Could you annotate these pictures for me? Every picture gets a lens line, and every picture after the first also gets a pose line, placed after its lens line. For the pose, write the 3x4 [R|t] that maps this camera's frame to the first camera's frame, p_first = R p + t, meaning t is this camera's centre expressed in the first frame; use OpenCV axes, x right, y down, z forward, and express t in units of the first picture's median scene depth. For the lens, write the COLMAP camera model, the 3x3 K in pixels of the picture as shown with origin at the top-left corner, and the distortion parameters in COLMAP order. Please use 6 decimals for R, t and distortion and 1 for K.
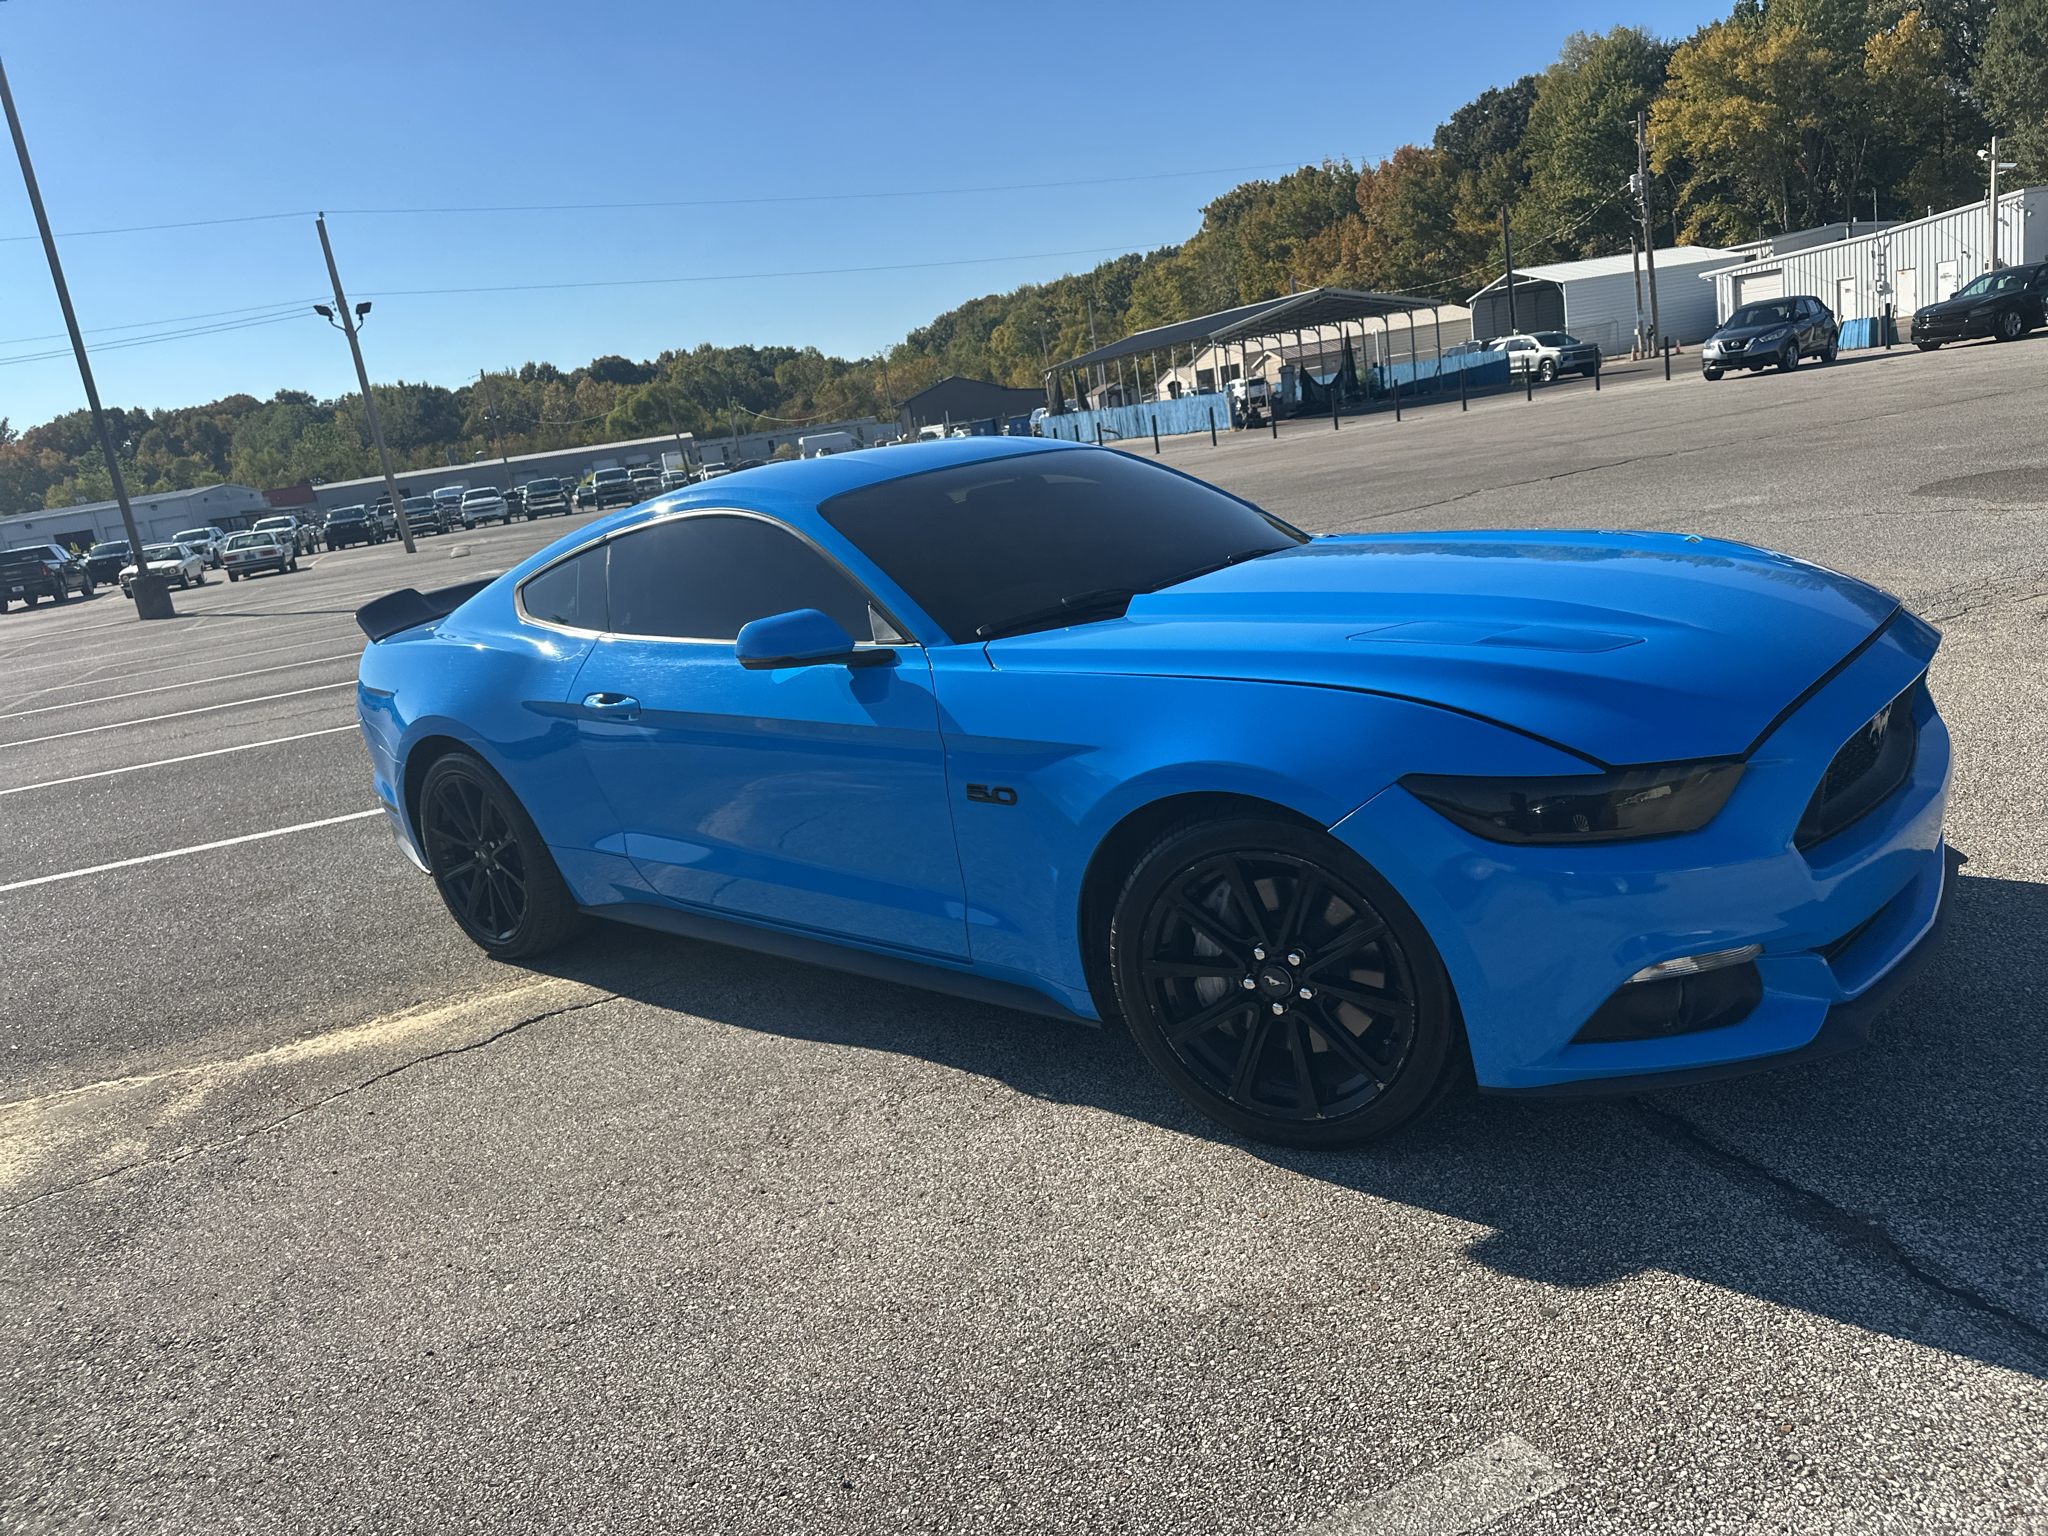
lens RADIAL K [[1484.3, 0, 1077.9], [0, 1484.3, 769.9], [0, 0, 1]] dist [-0.002388, -0.013803]
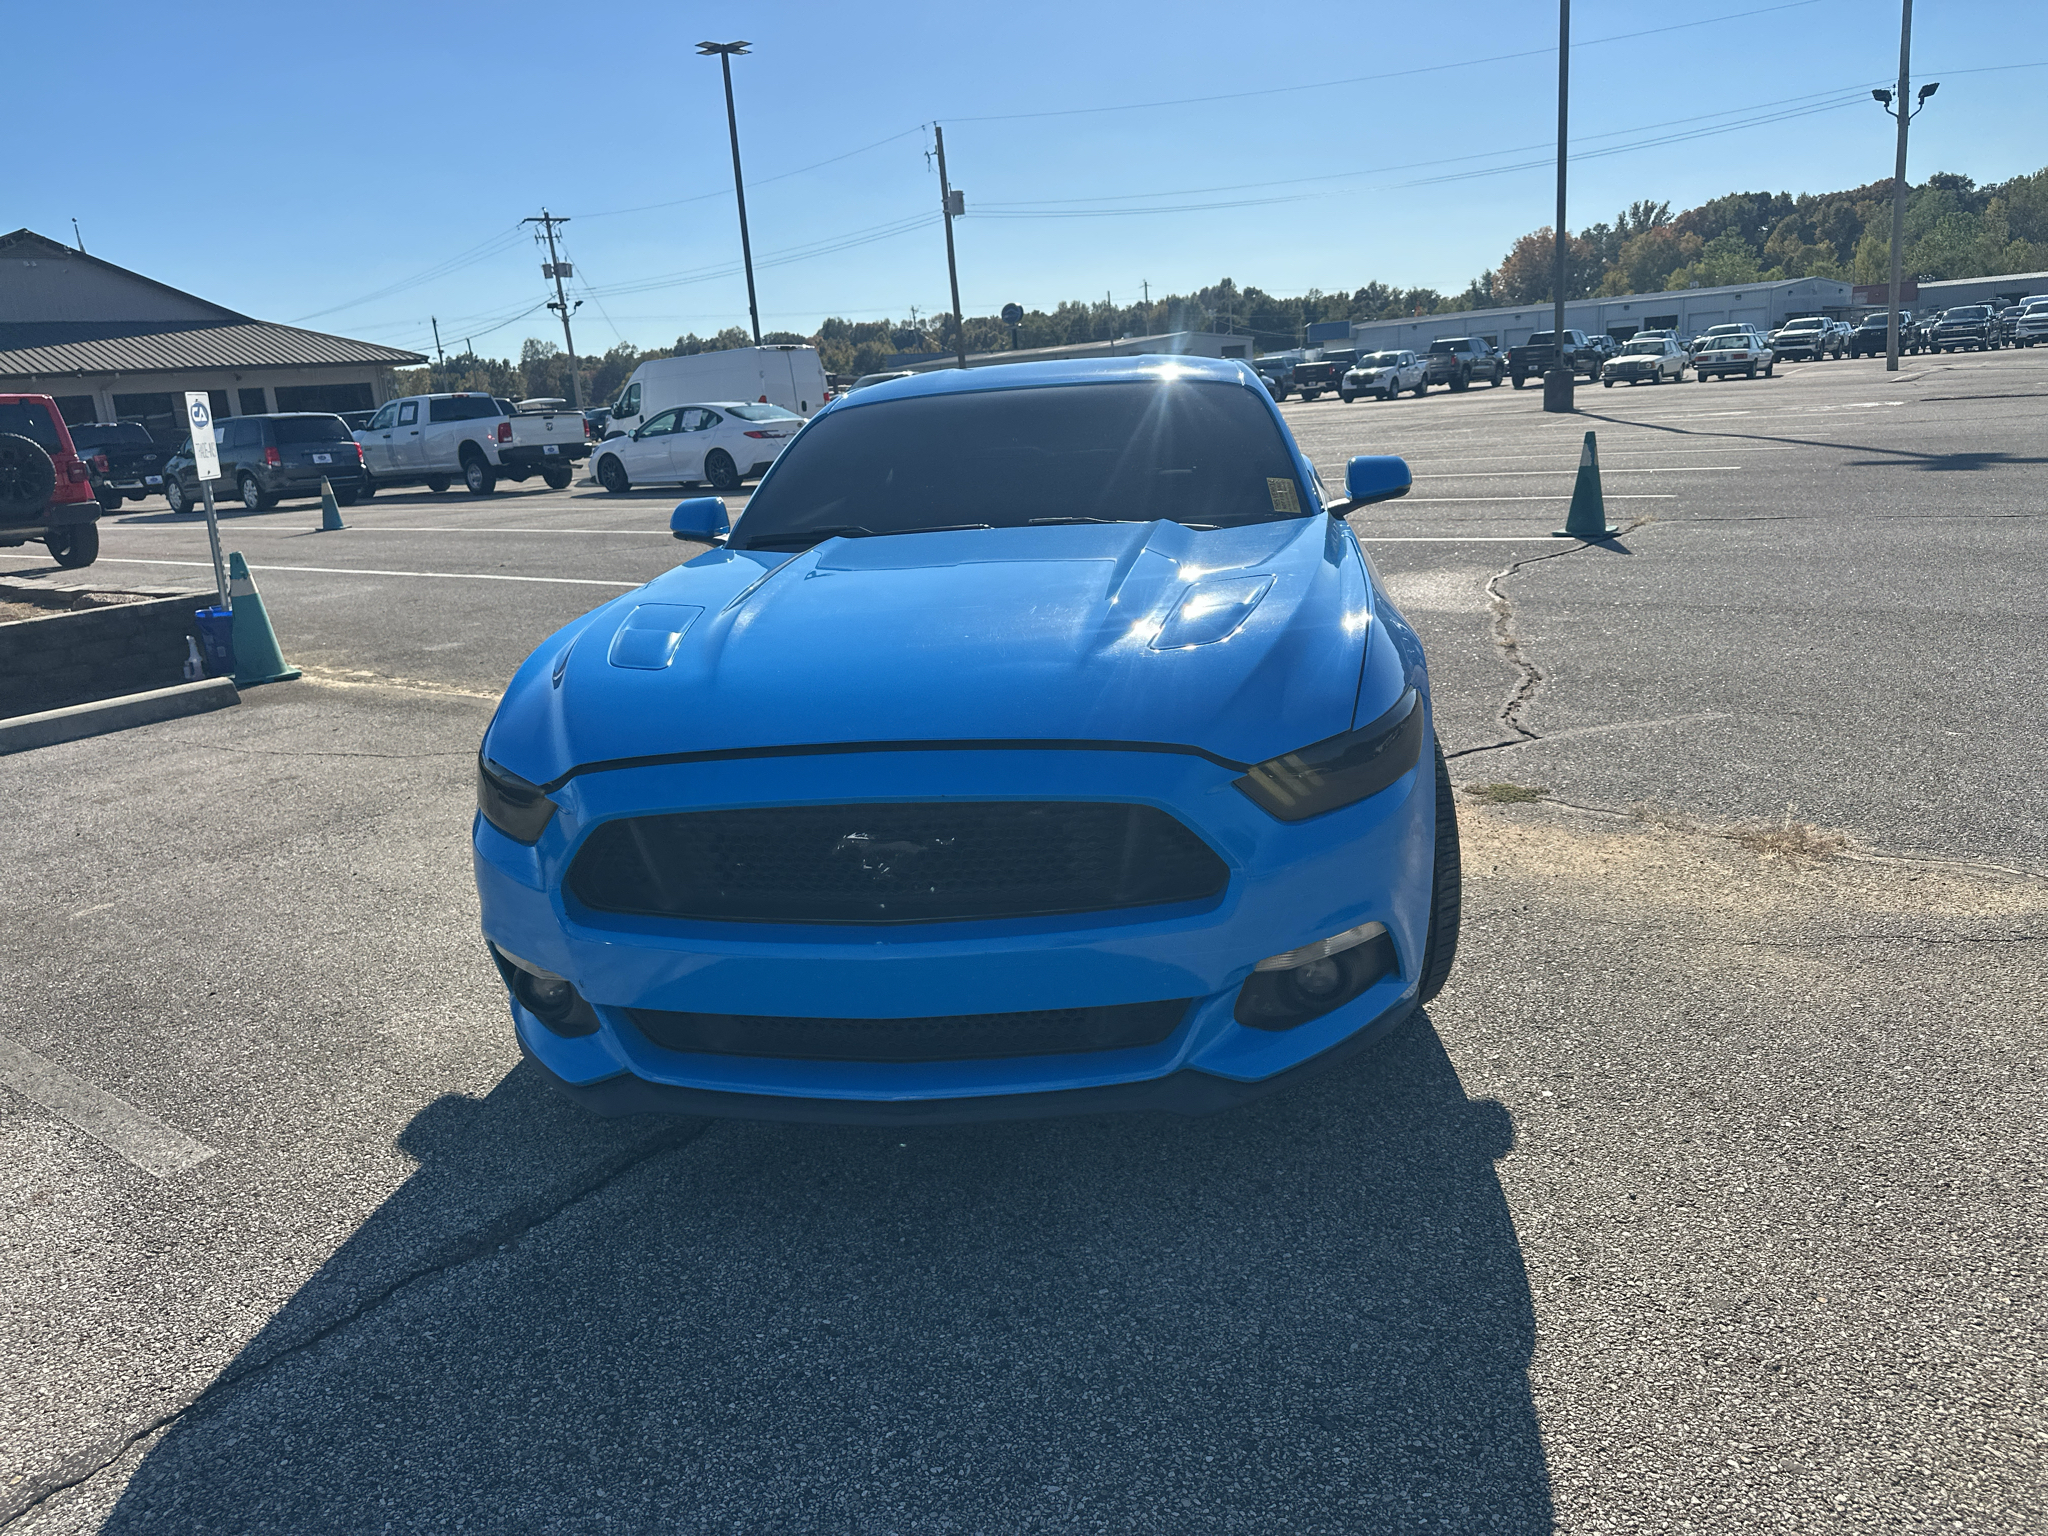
lens RADIAL K [[1538.7, 0, 1024.0], [0, 1538.7, 768.0], [0, 0, 1]] dist [-0.003819, -0.009514]
pose [[0.501804, 0.304962, -0.809438, 0.117747], [-0.201548, 0.951253, 0.233445, -0.026661], [0.841172, 0.045997, 0.538807, 0.056540]]
